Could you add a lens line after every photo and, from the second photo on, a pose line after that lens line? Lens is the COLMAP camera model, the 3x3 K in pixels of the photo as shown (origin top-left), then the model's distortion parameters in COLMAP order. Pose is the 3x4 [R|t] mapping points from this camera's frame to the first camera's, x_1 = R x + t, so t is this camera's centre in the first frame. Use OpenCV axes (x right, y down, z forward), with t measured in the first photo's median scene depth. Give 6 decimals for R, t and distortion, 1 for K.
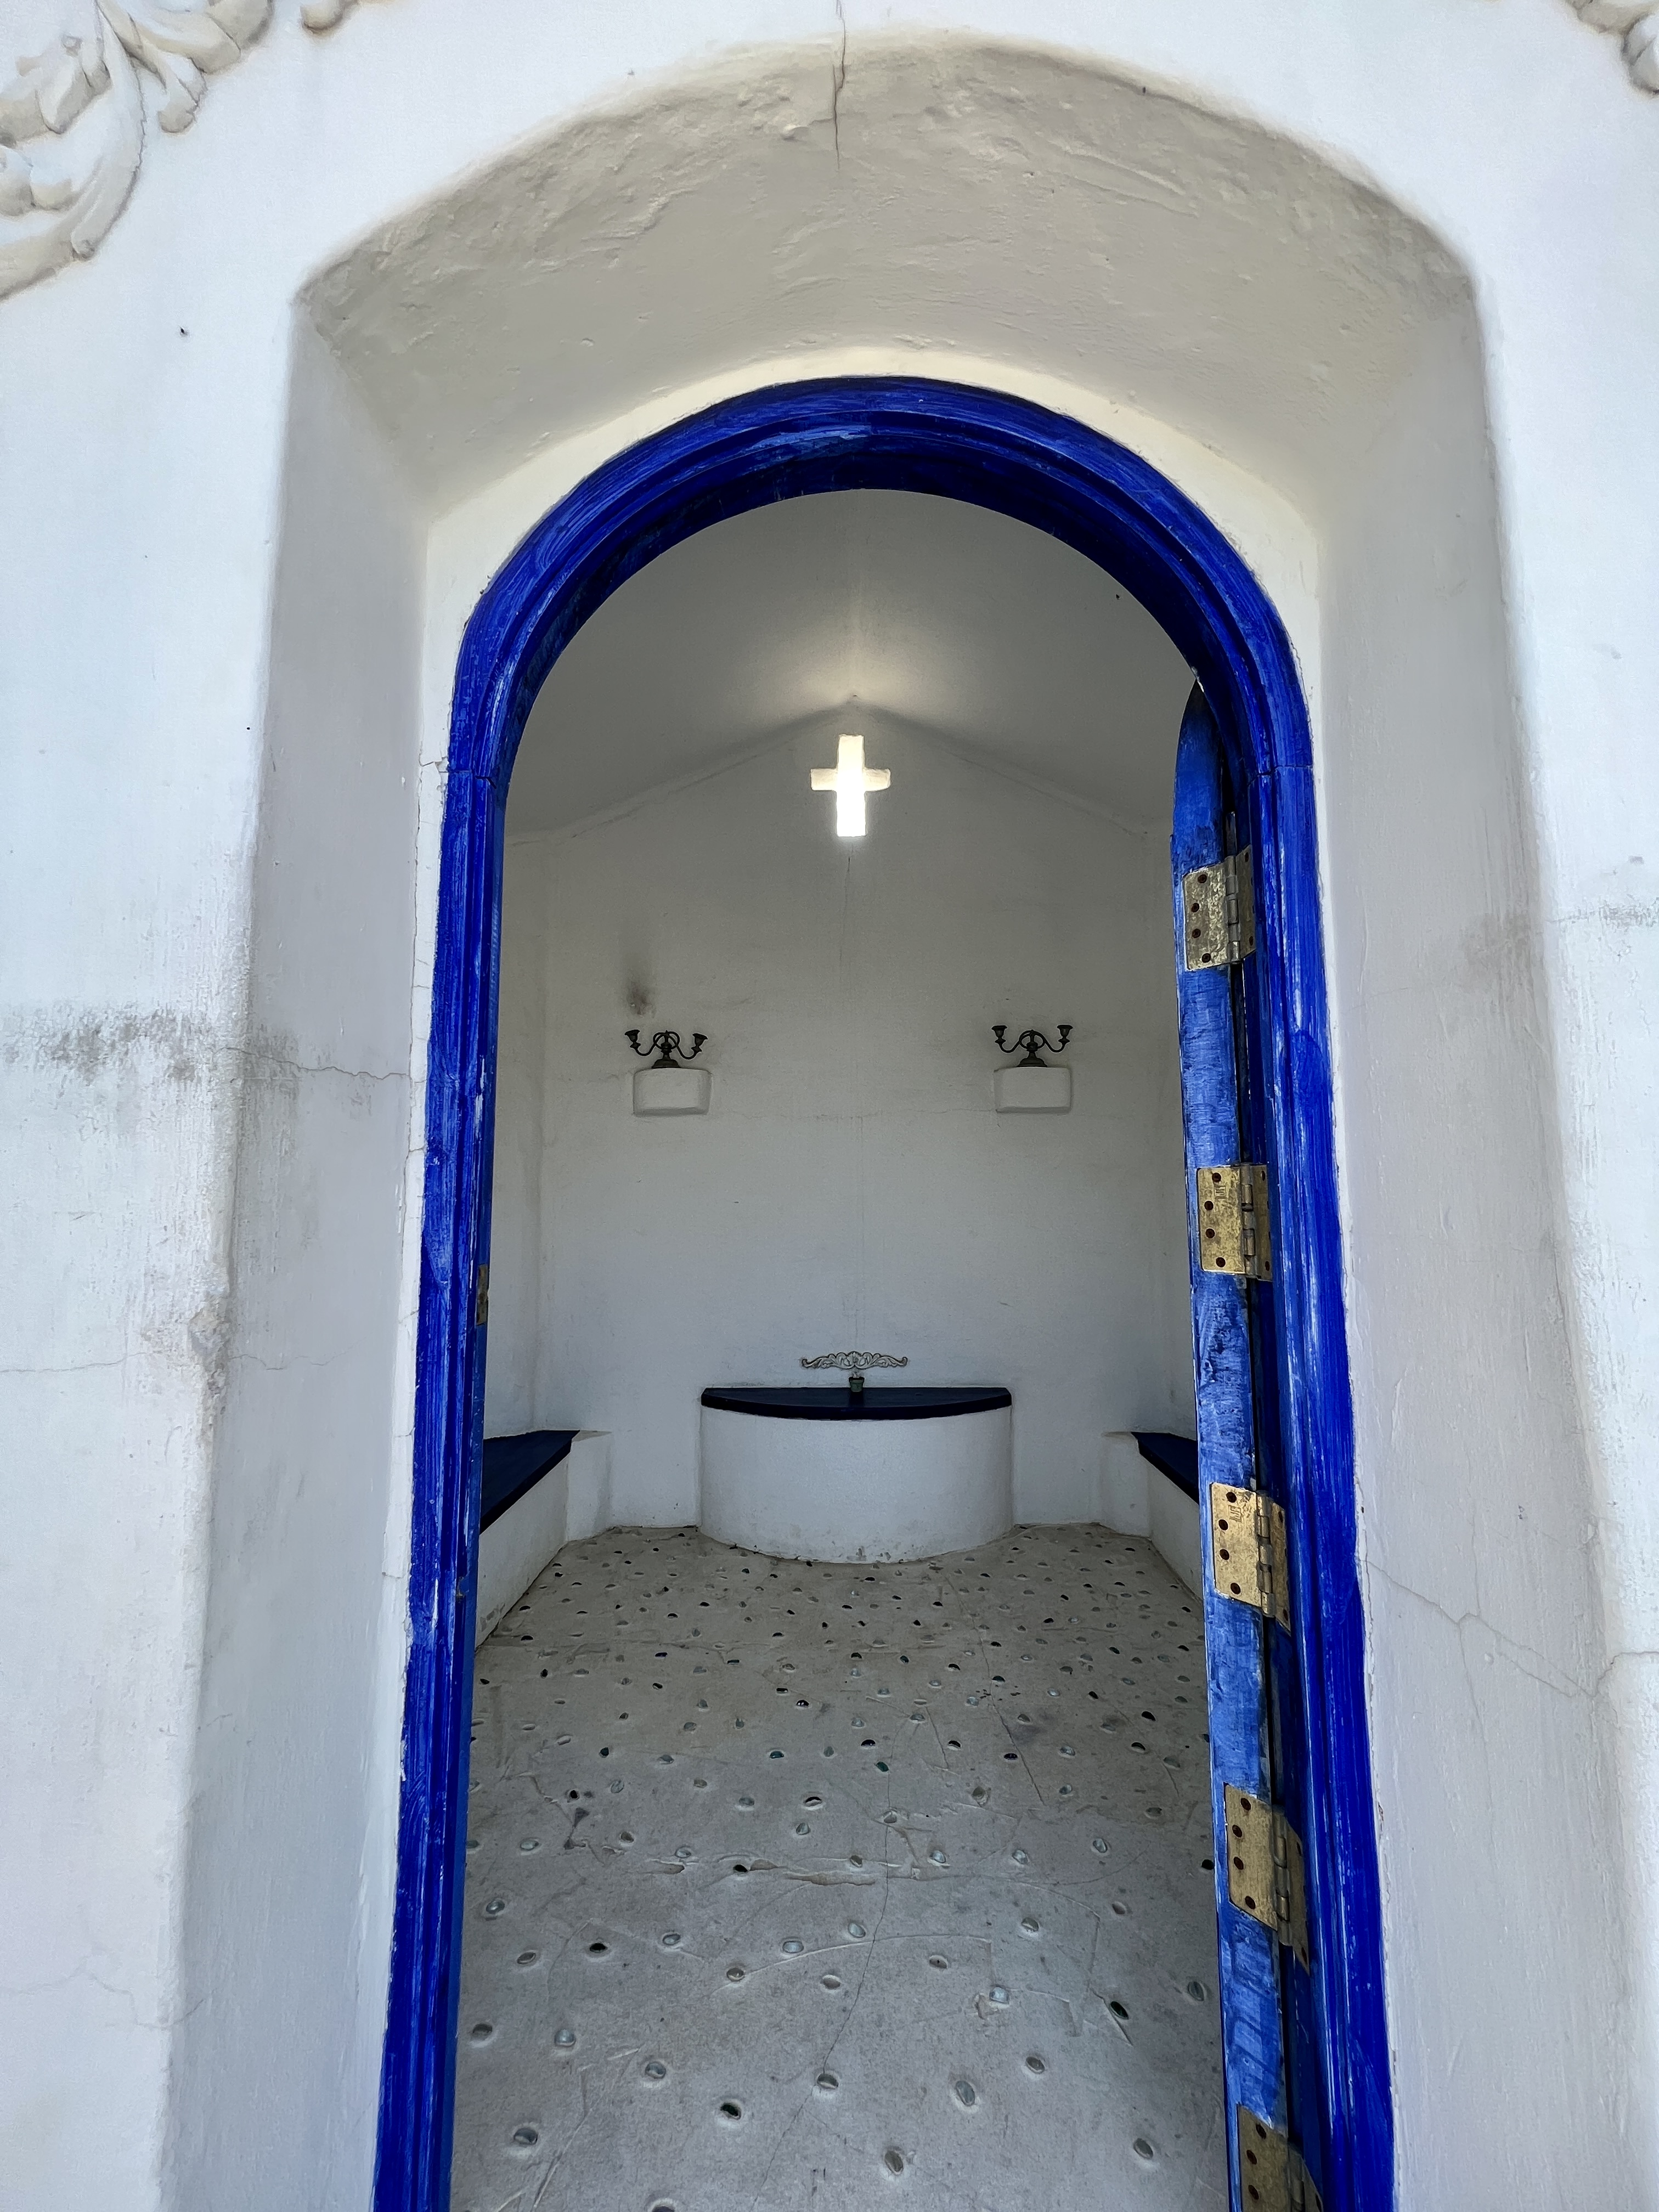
lens RADIAL K [[889.9, 0, 829.5], [0, 889.9, 1108.8], [0, 0, 1]] dist [-0.000677, -0.000042]
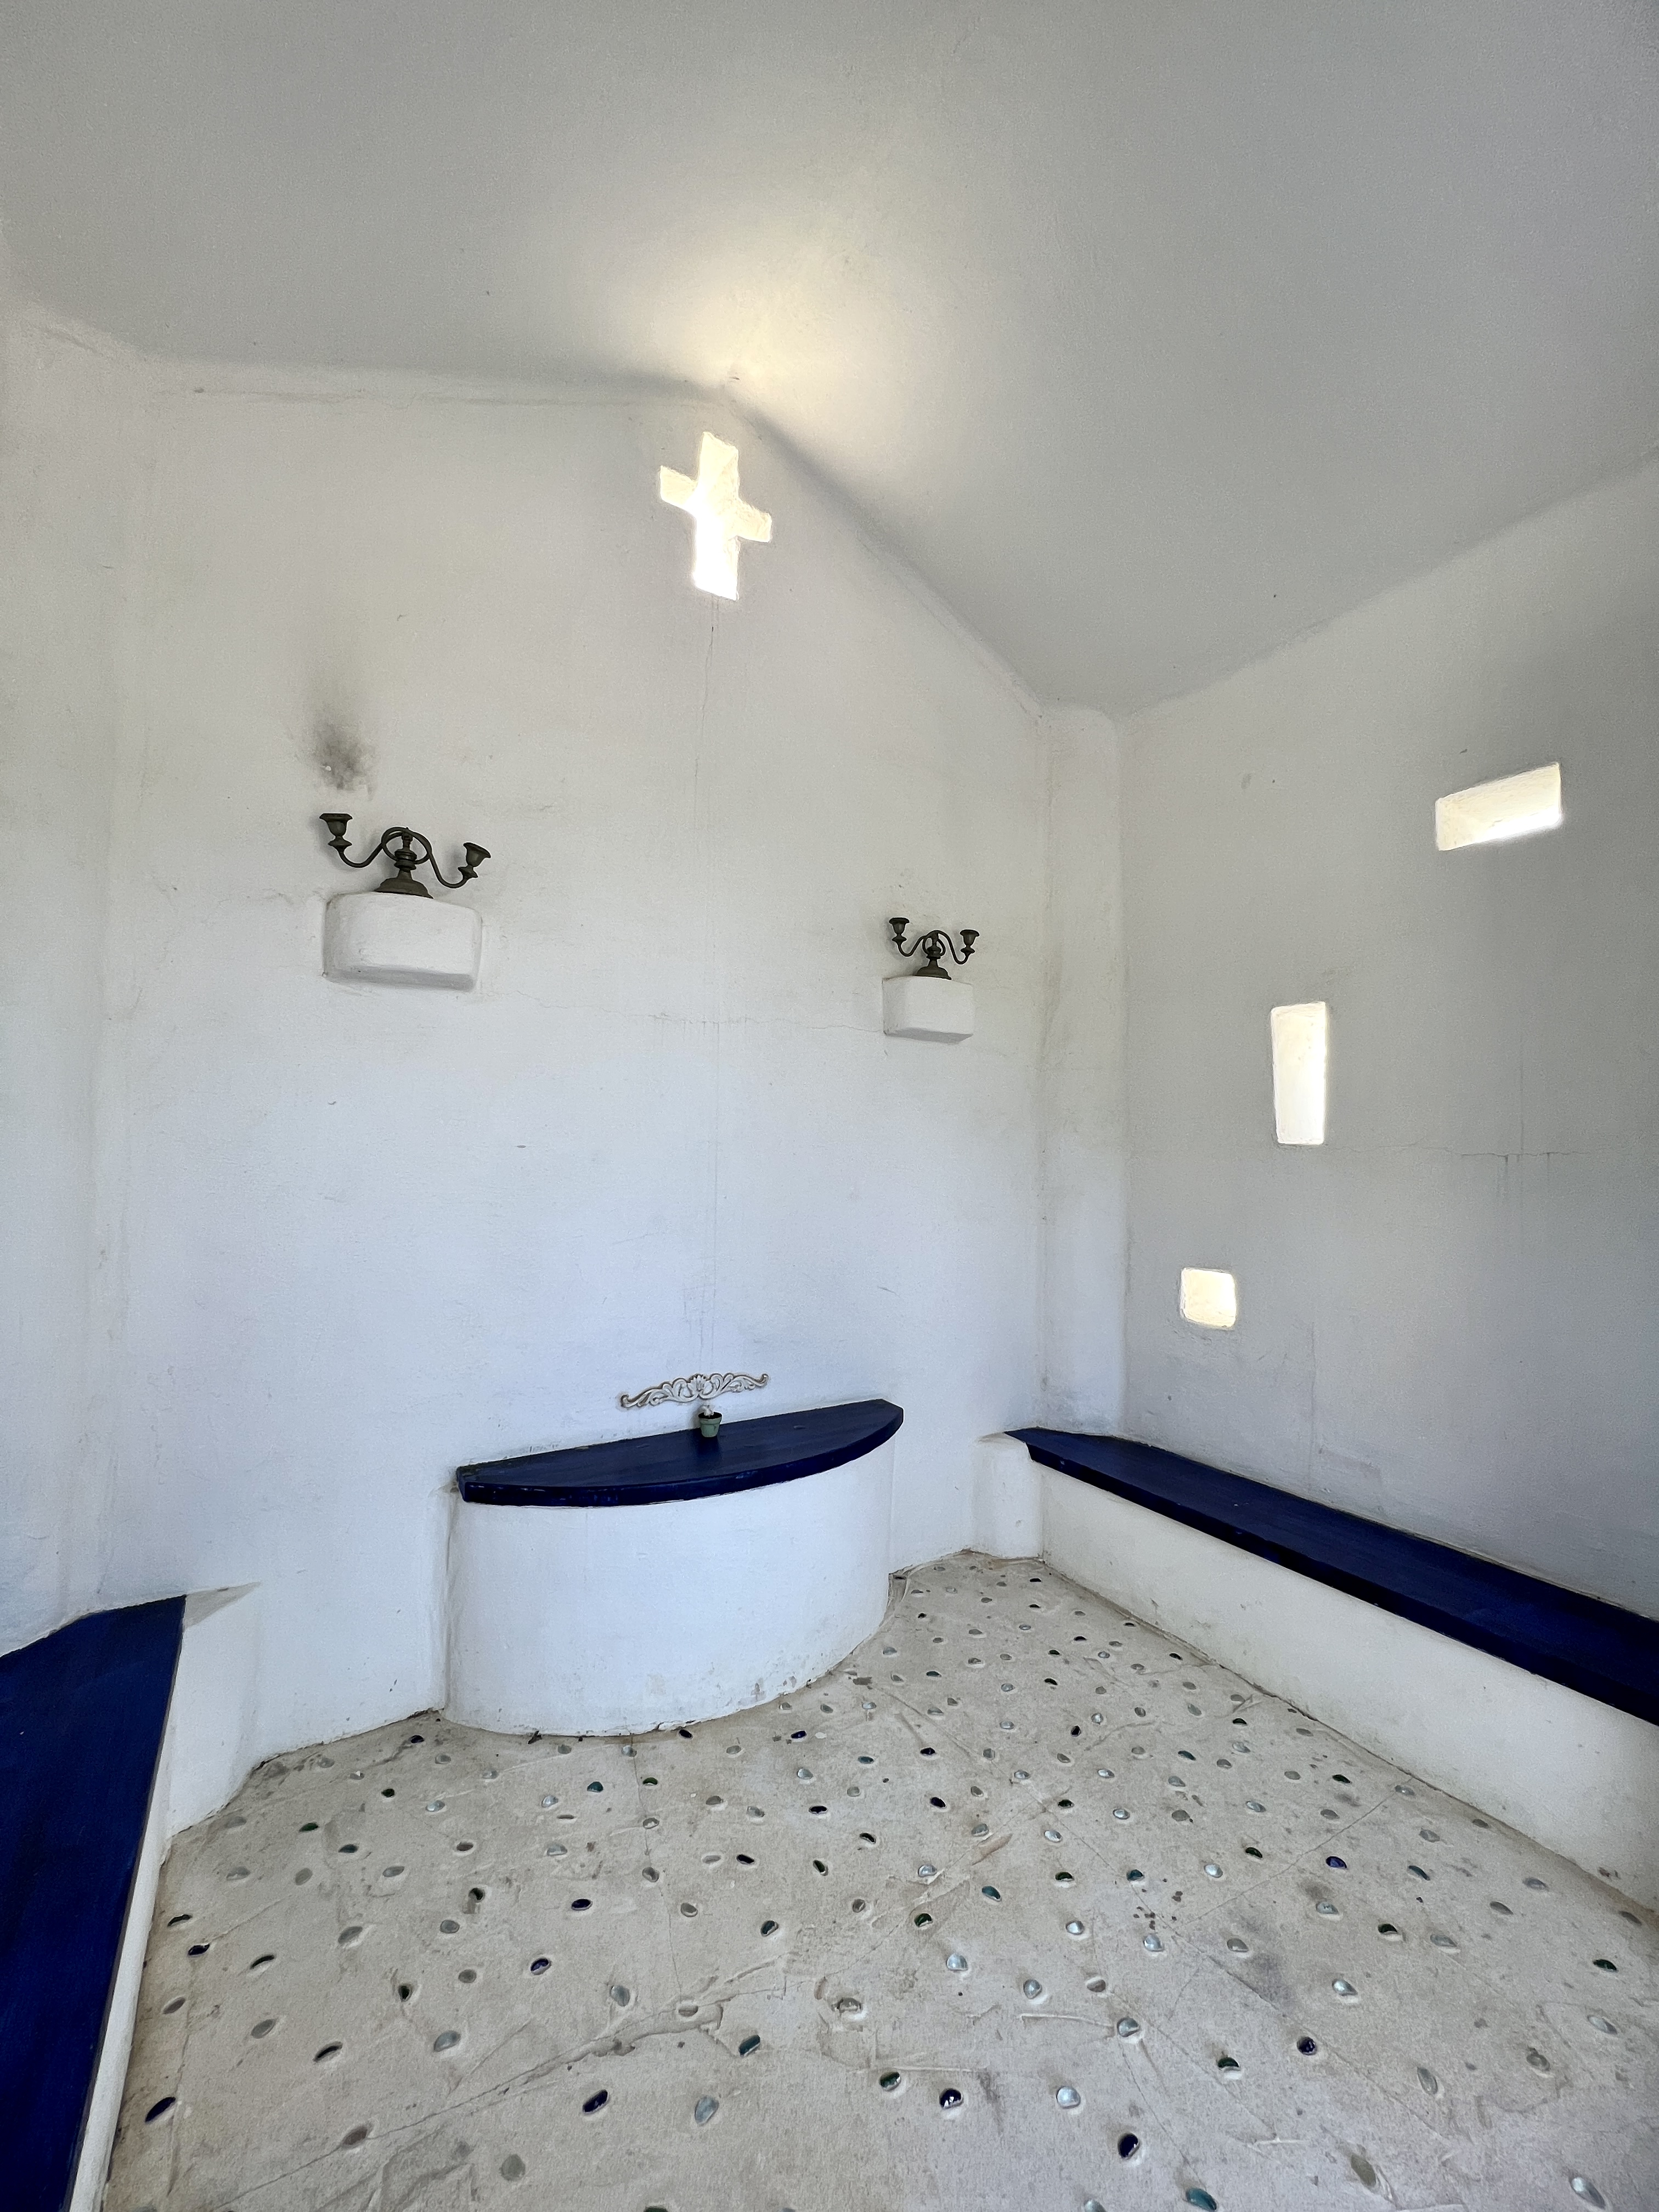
lens RADIAL K [[887.2, 0, 830.3], [0, 887.2, 1108.5], [0, 0, 1]] dist [0.001669, 0.000367]
pose [[0.842208, 0.046609, 0.537134, -0.254109], [-0.075825, 0.996594, 0.032413, 0.046906], [-0.533794, -0.068027, 0.842874, 0.403687]]
